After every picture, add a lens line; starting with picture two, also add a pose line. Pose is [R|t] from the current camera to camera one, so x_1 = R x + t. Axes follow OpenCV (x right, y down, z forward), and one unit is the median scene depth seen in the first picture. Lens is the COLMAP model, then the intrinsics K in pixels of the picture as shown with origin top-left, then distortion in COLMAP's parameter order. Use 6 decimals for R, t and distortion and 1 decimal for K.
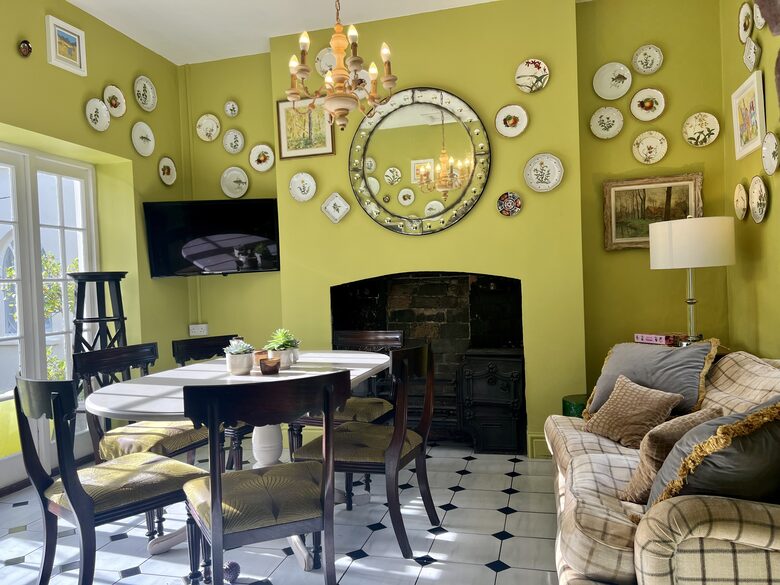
lens RADIAL K [[584.0, 0, 390.0], [0, 584.0, 294.0], [0, 0, 1]] dist [0.041707, -0.052132]
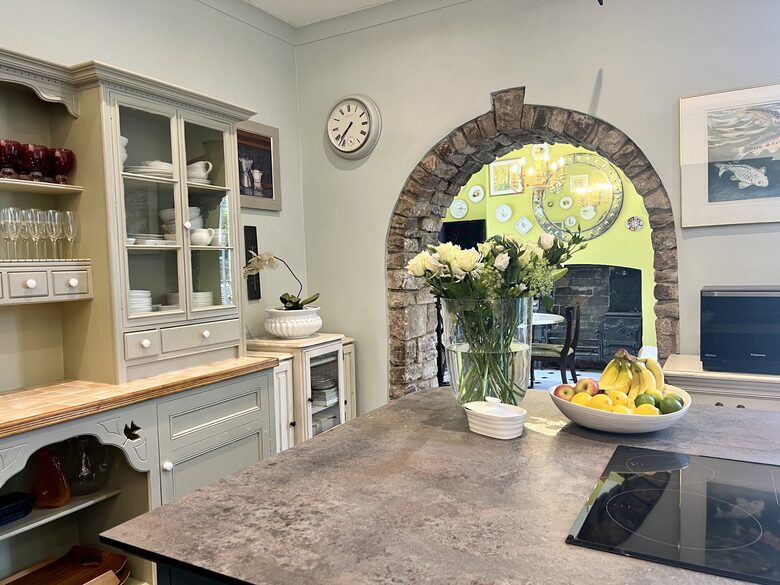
lens RADIAL K [[584.0, 0, 394.2], [0, 584.0, 304.3], [0, 0, 1]] dist [0.041707, -0.052132]
pose [[0.970446, 0.013627, -0.240934, -0.045241], [0.001890, 0.997944, 0.064059, -0.031531], [0.241311, -0.062621, 0.968425, -0.691164]]
